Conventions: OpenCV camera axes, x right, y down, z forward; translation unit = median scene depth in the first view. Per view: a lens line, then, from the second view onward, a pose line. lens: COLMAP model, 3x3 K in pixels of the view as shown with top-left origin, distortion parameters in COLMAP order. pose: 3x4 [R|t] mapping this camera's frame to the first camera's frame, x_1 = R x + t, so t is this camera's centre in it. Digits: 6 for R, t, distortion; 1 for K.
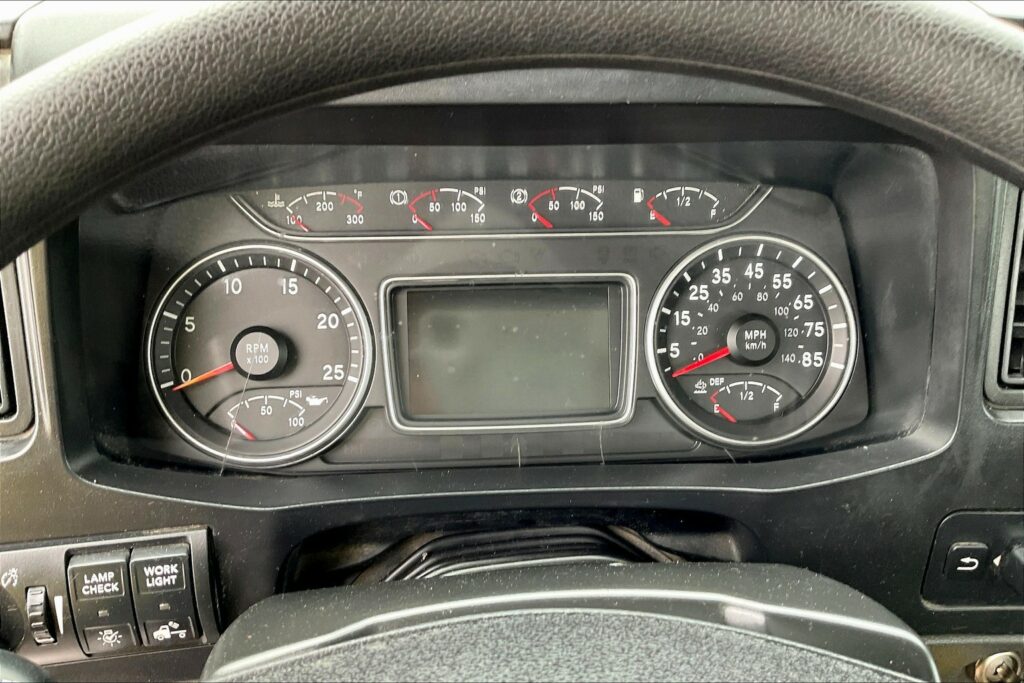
lens RADIAL K [[837.6, 0, 512.0], [0, 837.6, 341.5], [0, 0, 1]] dist [0.095026, -0.171558]
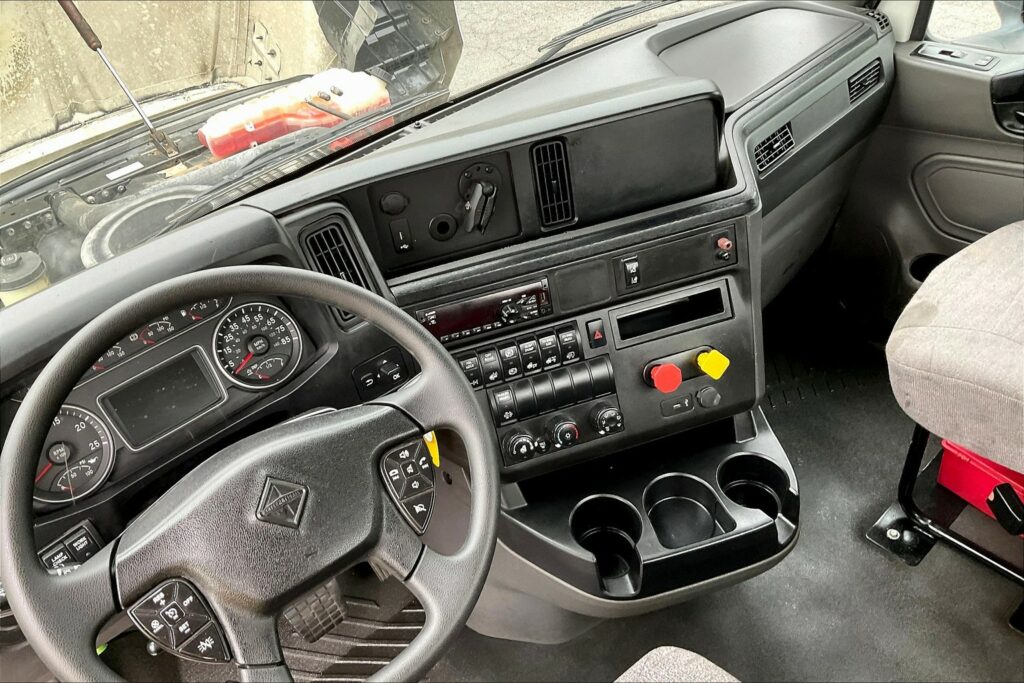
lens RADIAL K [[837.6, 0, 512.0], [0, 837.6, 341.5], [0, 0, 1]] dist [0.095026, -0.171558]
pose [[0.784050, -0.463964, 0.412314, -0.141743], [0.448701, 0.882651, 0.139977, -0.023963], [-0.428874, 0.075257, 0.900224, -1.510801]]
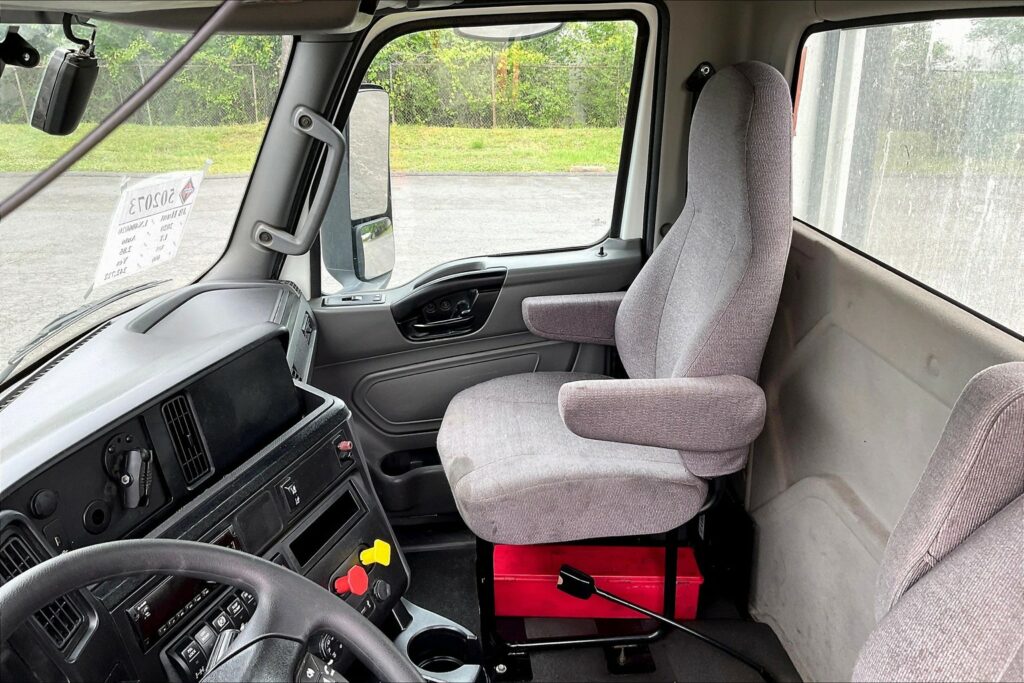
lens RADIAL K [[837.6, 0, 512.0], [0, 837.6, 341.5], [0, 0, 1]] dist [0.095026, -0.171558]
pose [[0.001016, -0.367295, 0.930104, -0.996018], [0.604120, 0.741419, 0.292125, -0.409520], [-0.796893, 0.561597, 0.222644, -0.725166]]
